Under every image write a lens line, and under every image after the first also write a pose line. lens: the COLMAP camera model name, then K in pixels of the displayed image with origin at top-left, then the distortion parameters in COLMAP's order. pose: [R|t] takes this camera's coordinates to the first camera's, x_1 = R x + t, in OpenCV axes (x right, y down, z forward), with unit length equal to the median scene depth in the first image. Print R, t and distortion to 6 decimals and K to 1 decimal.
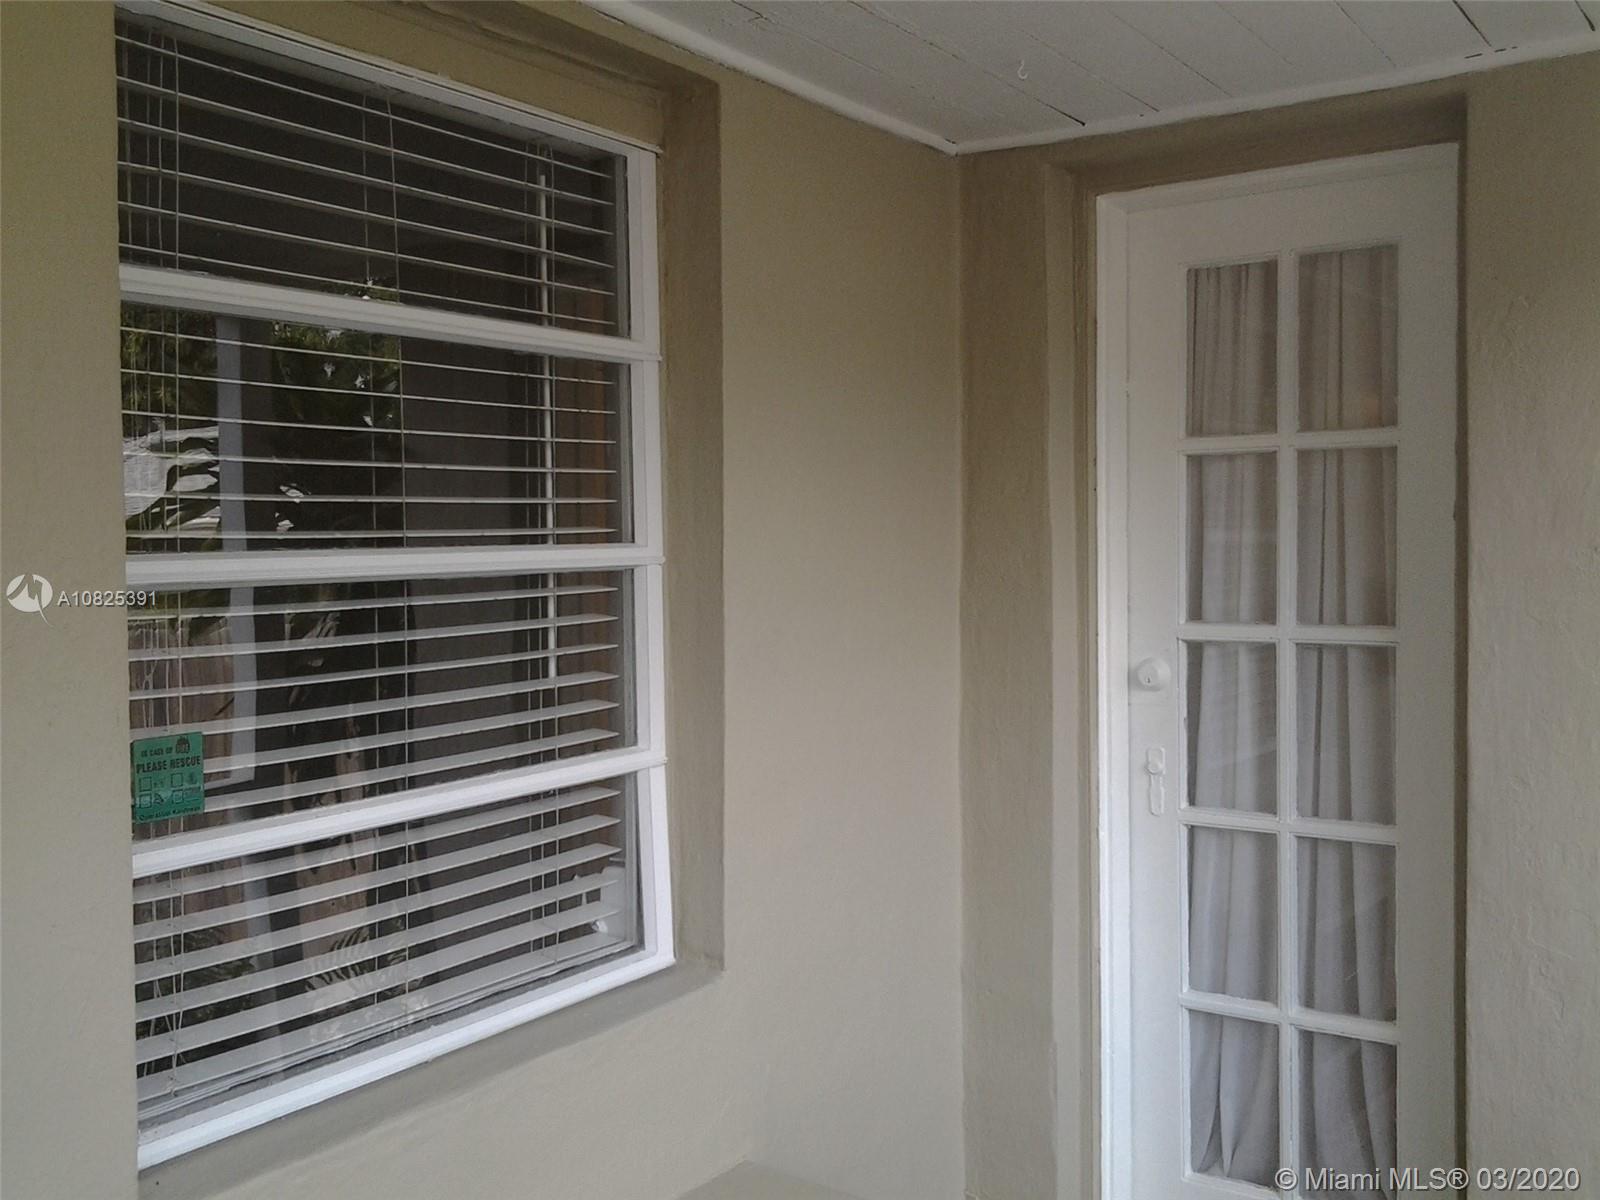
lens RADIAL K [[1529.5, 0, 800.0], [0, 1529.5, 600.0], [0, 0, 1]] dist [0.020825, -0.075081]
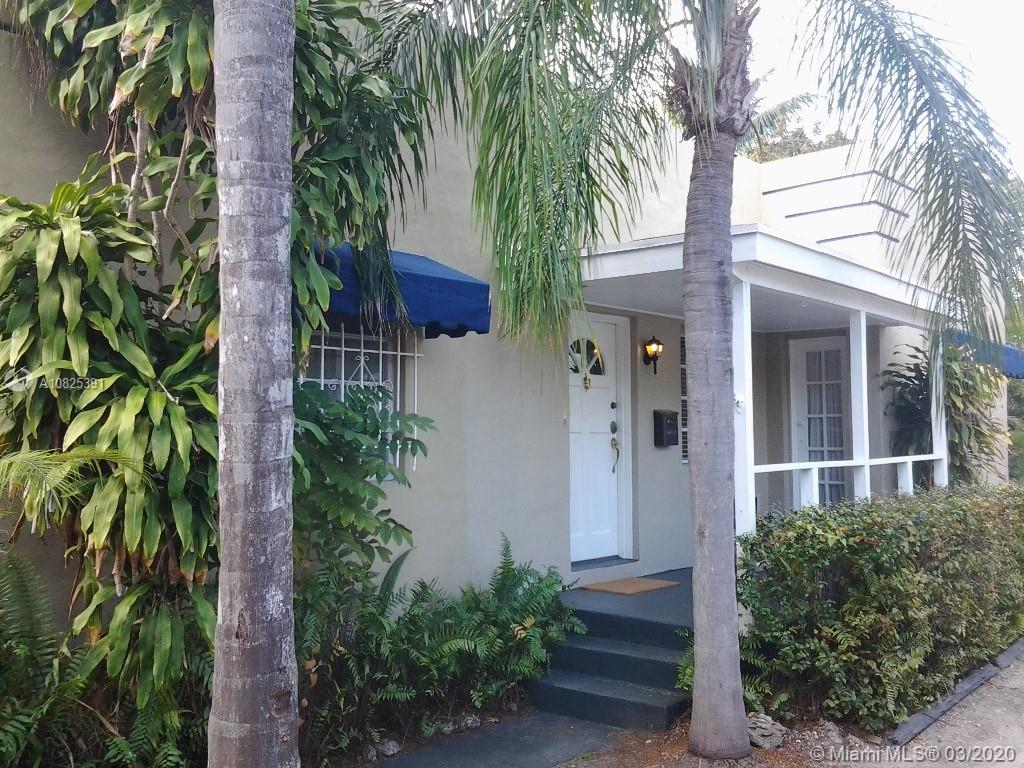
lens RADIAL K [[978.9, 0, 512.0], [0, 978.9, 384.0], [0, 0, 1]] dist [0.020825, -0.075081]
pose [[0.994574, -0.007571, -0.103752, -0.467322], [-0.003030, 0.994817, -0.101641, 0.281333], [0.103983, 0.101403, 0.989396, -2.774175]]
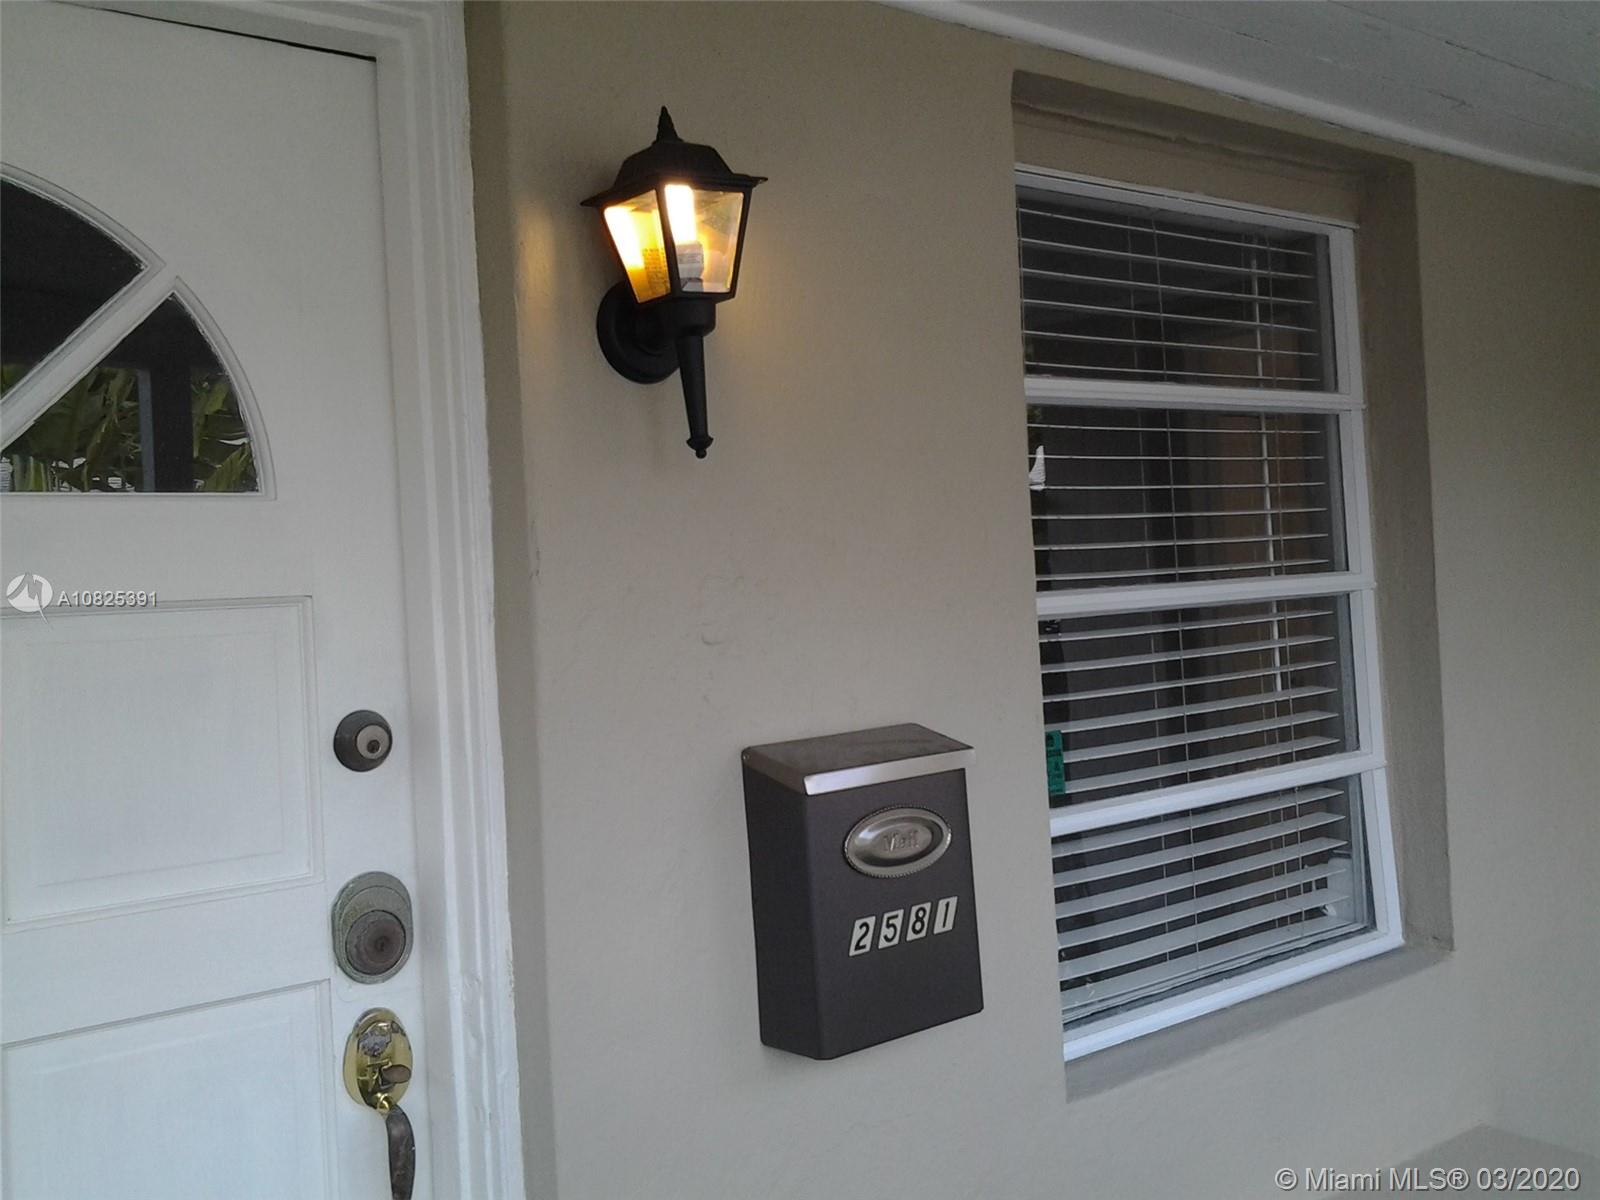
lens RADIAL K [[1529.5, 0, 800.0], [0, 1529.5, 600.0], [0, 0, 1]] dist [0.020825, -0.075081]
pose [[0.947965, -0.043394, -0.315403, -0.138086], [0.033964, 0.998798, -0.035334, 0.010712], [0.316557, 0.022783, 0.948300, -0.208785]]
